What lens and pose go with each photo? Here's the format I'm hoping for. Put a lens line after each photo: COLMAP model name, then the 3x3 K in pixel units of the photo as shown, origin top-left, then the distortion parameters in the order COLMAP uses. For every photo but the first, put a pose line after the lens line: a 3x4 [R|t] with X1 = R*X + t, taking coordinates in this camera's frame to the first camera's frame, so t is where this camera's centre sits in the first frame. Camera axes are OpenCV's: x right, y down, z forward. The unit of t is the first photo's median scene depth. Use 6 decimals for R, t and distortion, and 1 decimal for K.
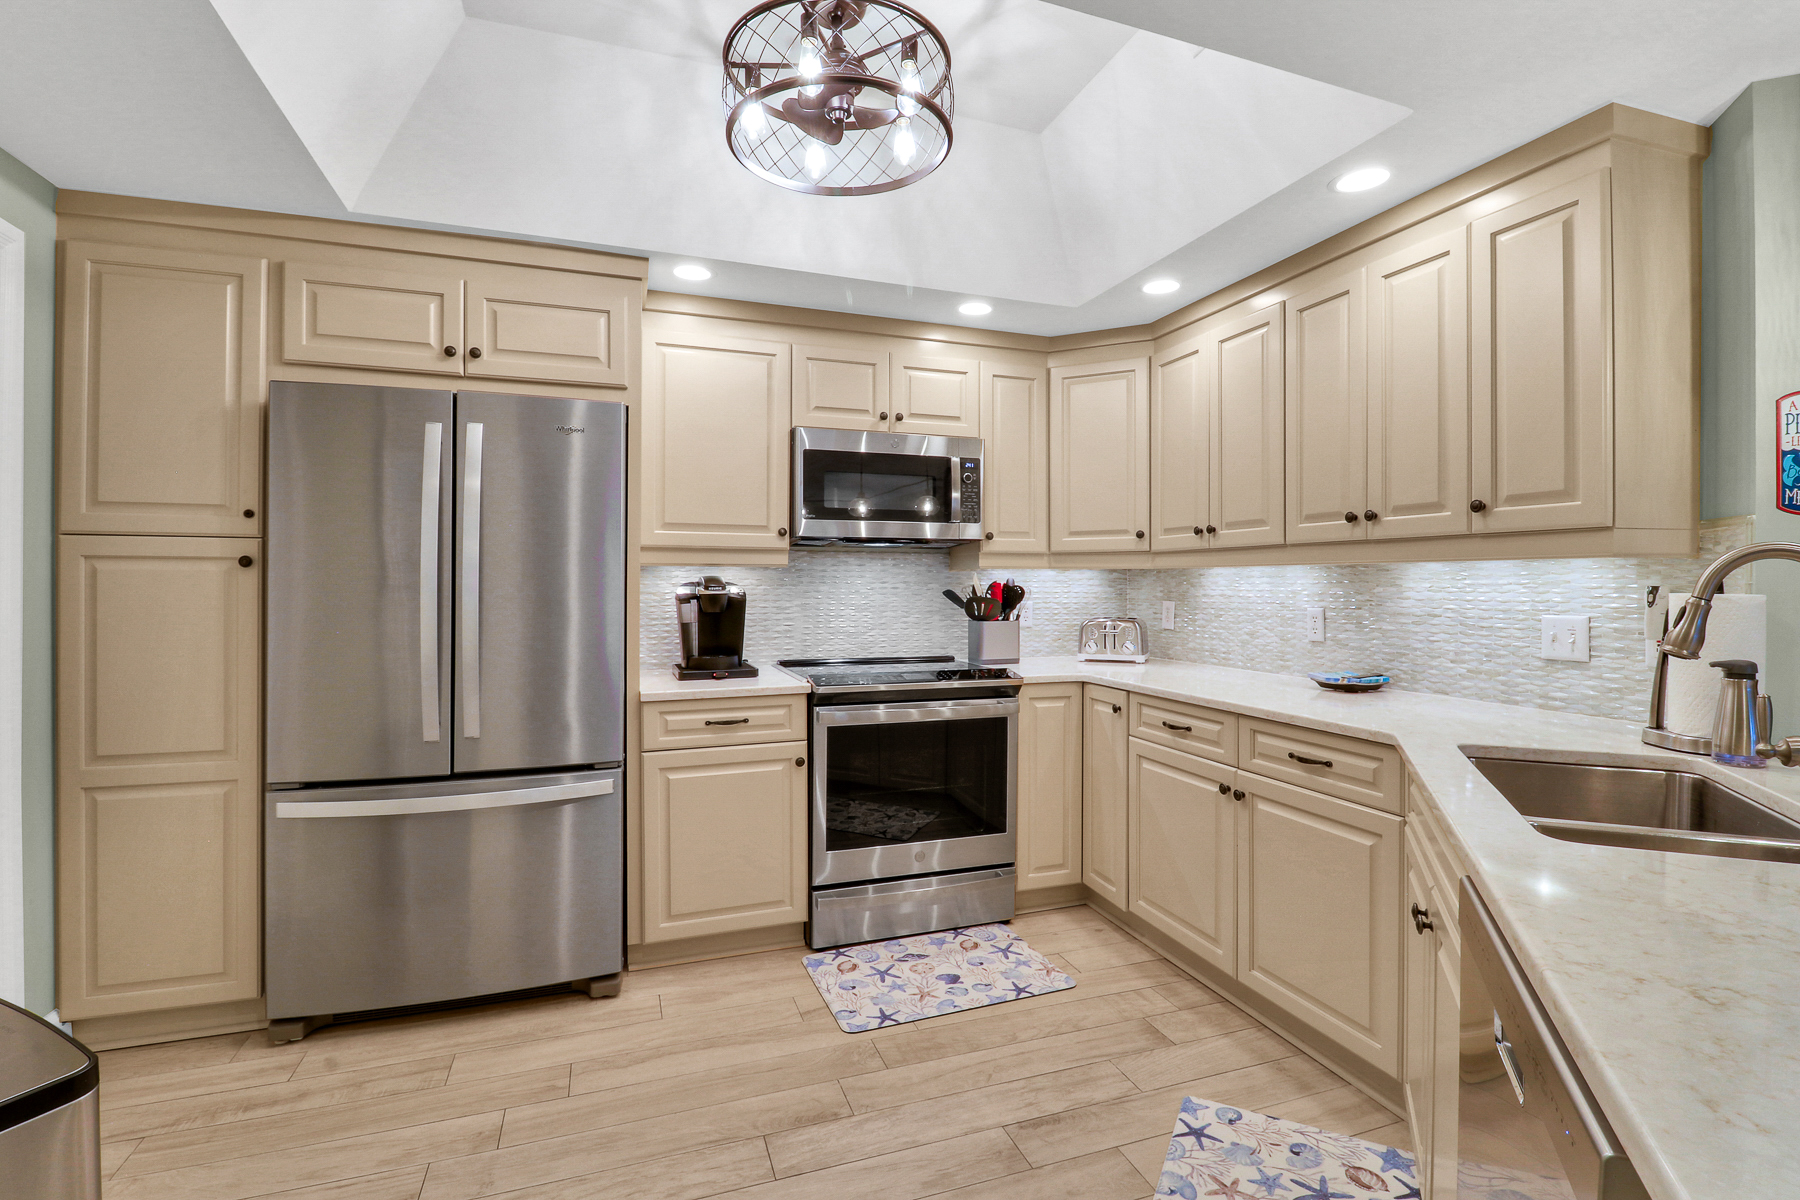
lens RADIAL K [[857.5, 0, 952.8], [0, 857.5, 578.7], [0, 0, 1]] dist [-0.000522, -0.009776]
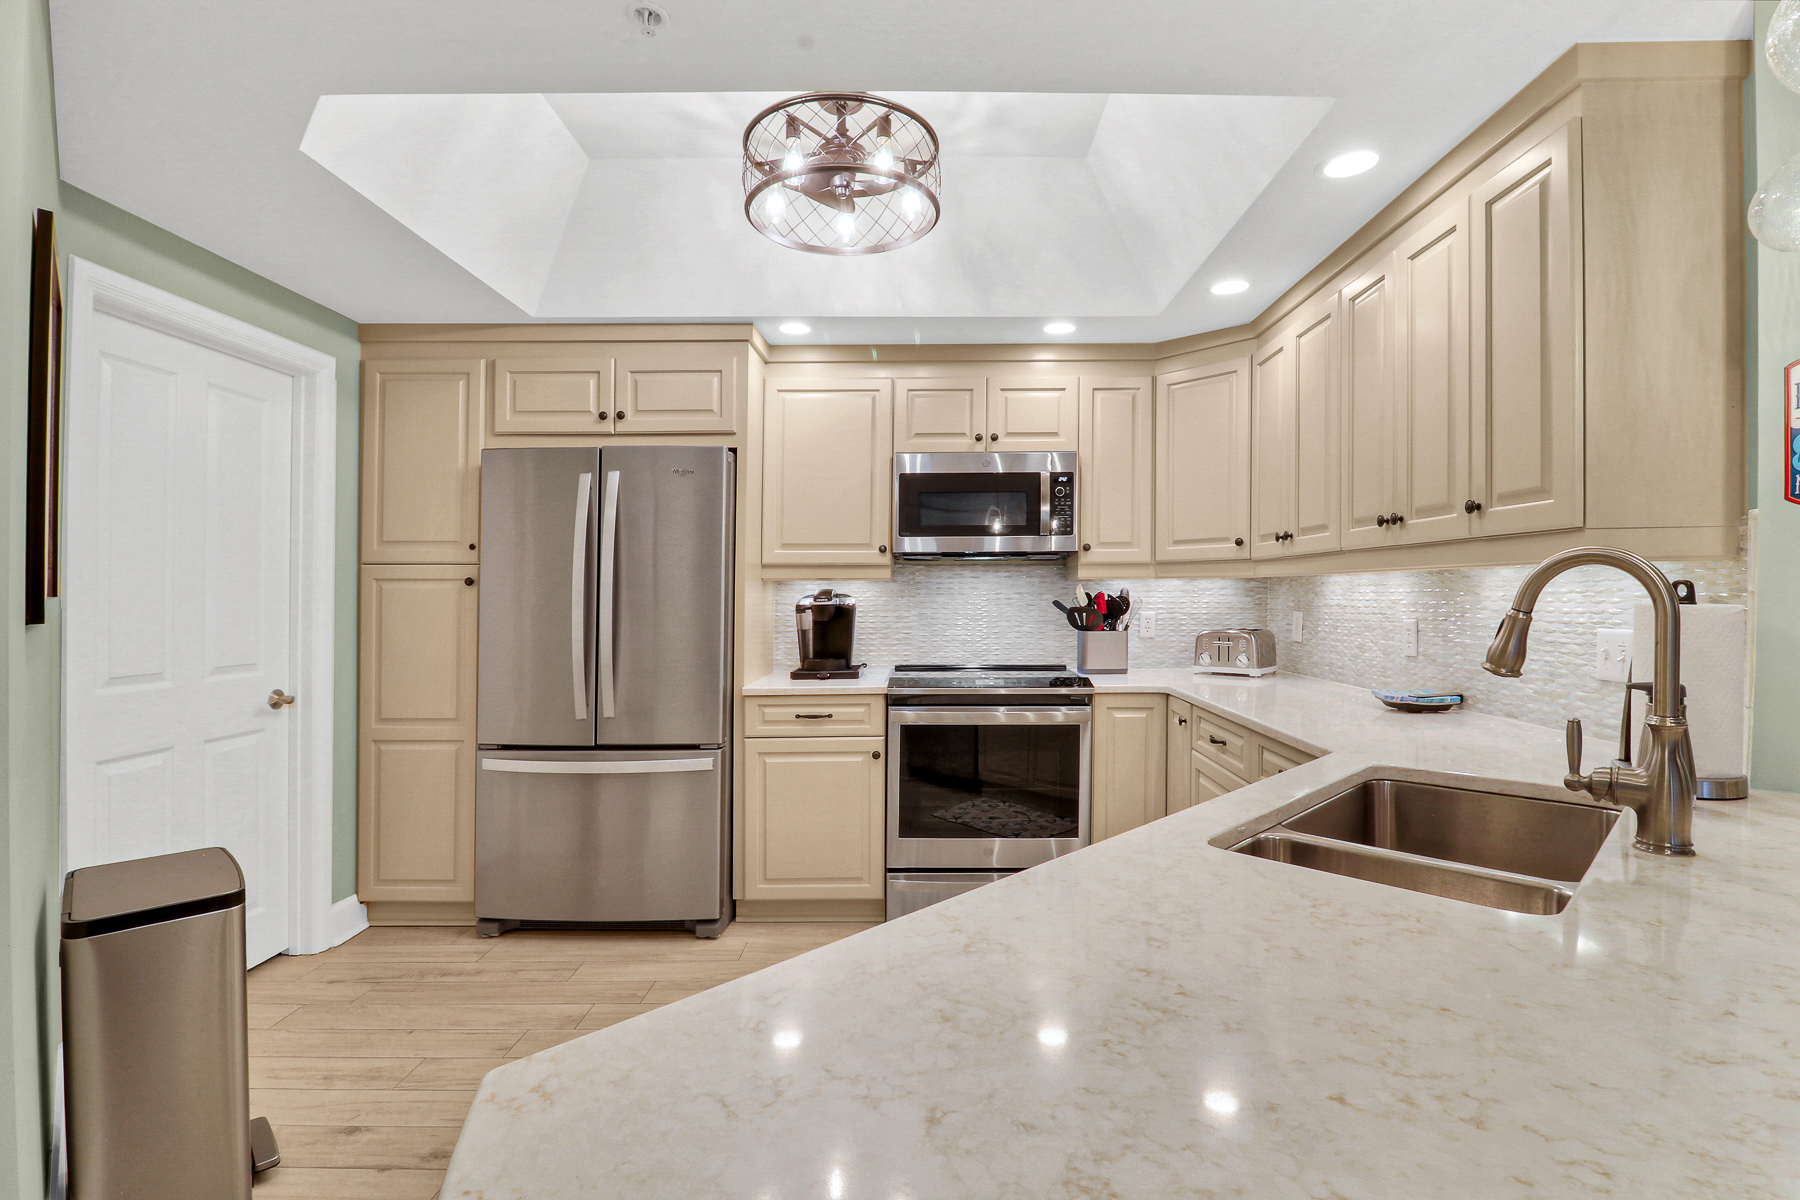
lens RADIAL K [[869.0, 0, 929.2], [0, 869.0, 577.4], [0, 0, 1]] dist [-0.013988, -0.000151]
pose [[0.936307, -0.012091, -0.350975, 0.277057], [0.007676, 0.999873, -0.013968, -0.001368], [0.351099, 0.010385, 0.936281, -0.035562]]
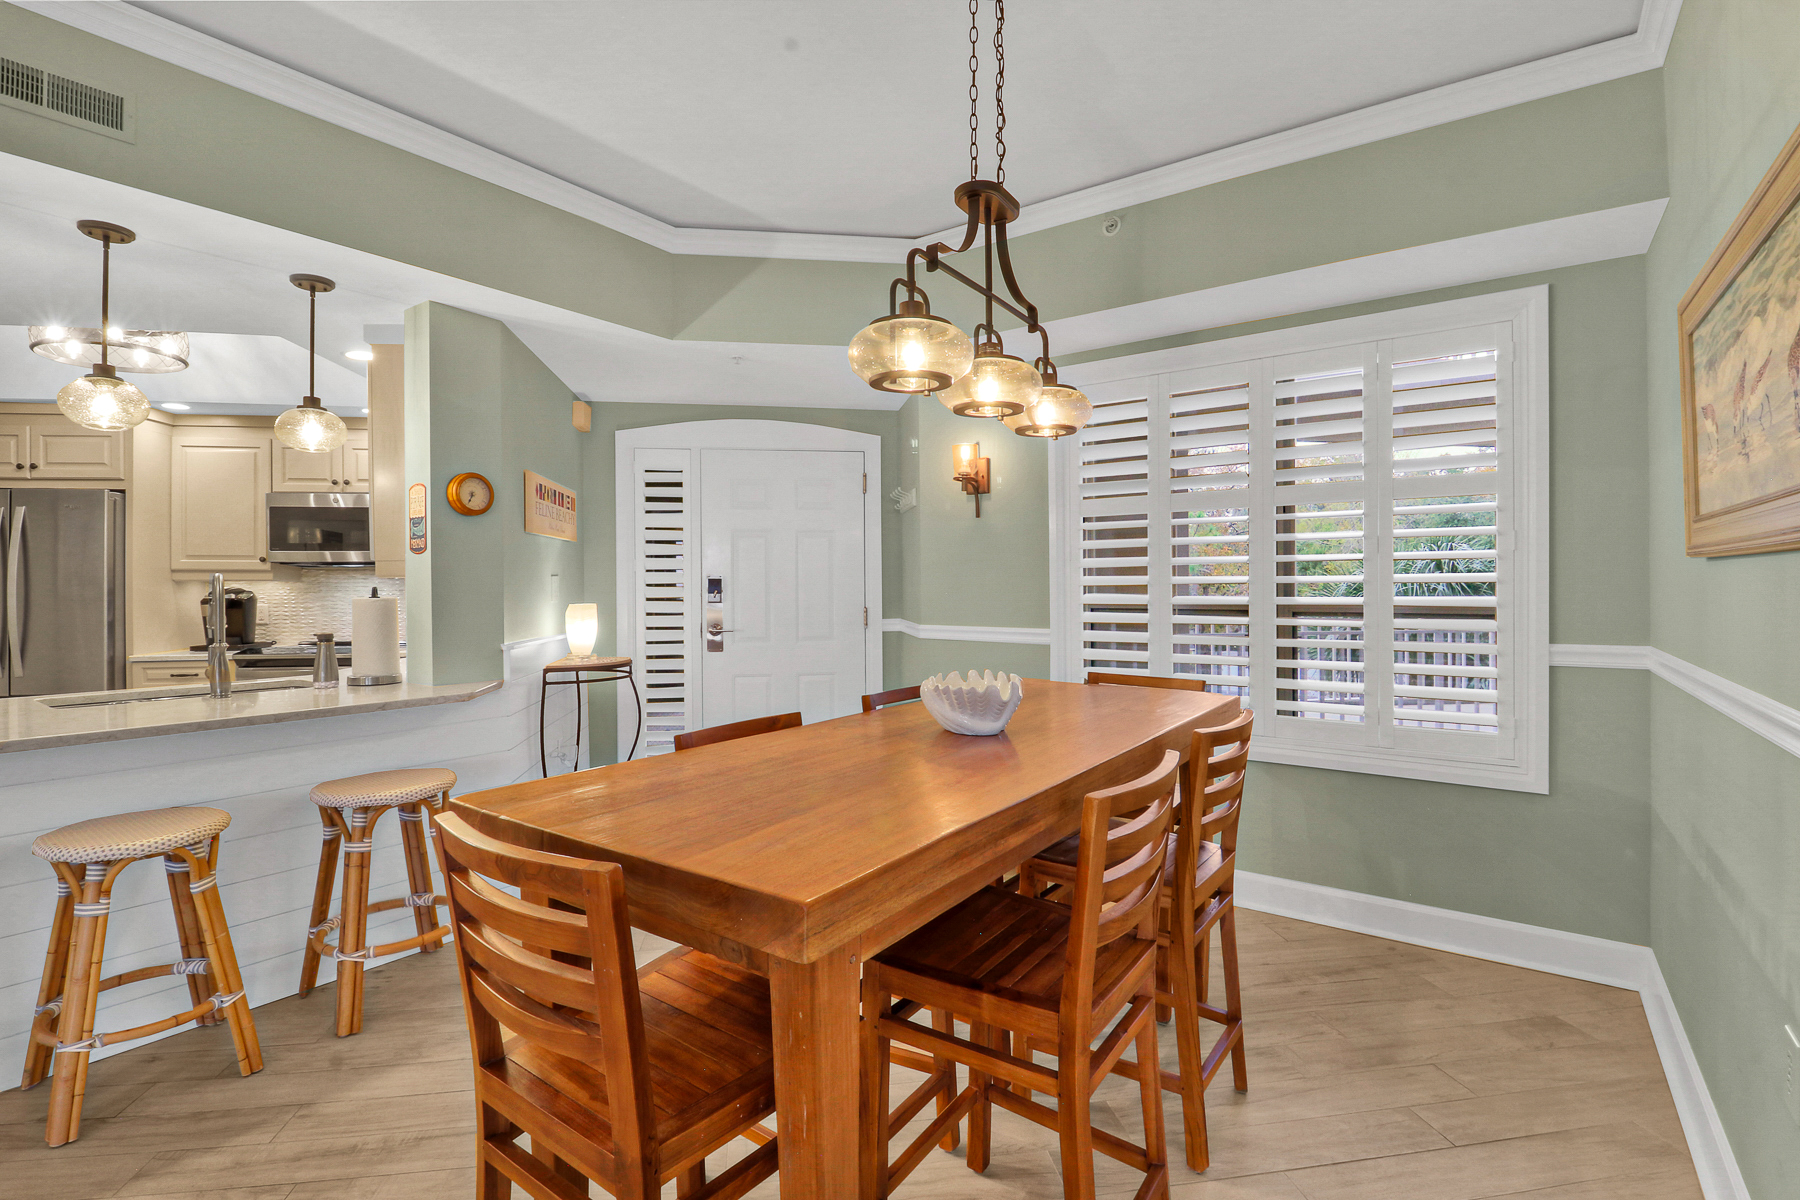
lens RADIAL K [[851.1, 0, 915.5], [0, 851.1, 591.3], [0, 0, 1]] dist [-0.000743, -0.018278]
pose [[0.982487, -0.002720, -0.186309, 1.395930], [0.004458, 0.999950, 0.008911, -0.004713], [0.186276, -0.009586, 0.982451, -0.332866]]
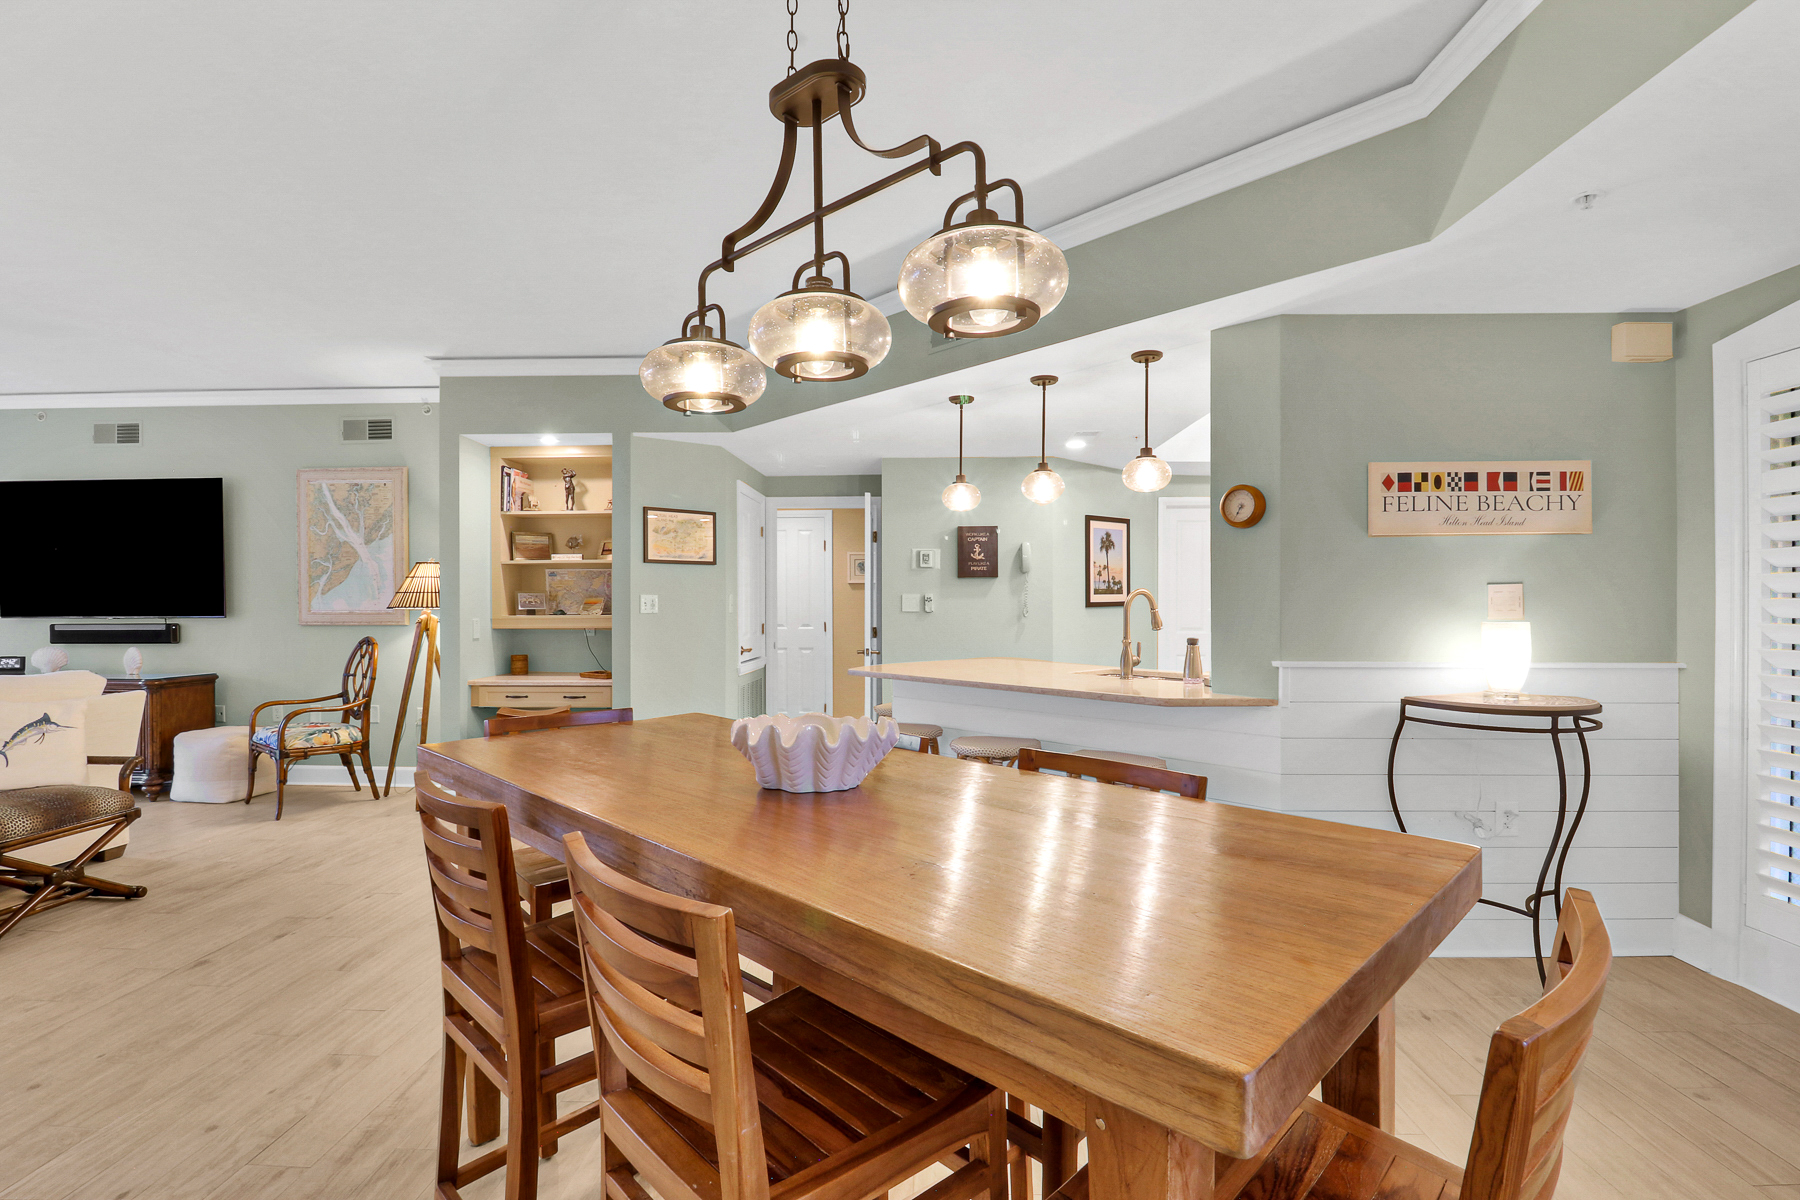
lens RADIAL K [[853.0, 0, 909.9], [0, 853.0, 611.2], [0, 0, 1]] dist [-0.002391, -0.001321]
pose [[-0.380811, 0.012331, -0.924571, 1.809993], [0.006734, 0.999922, 0.010562, -0.002094], [0.924628, -0.002204, -0.380864, 0.658934]]
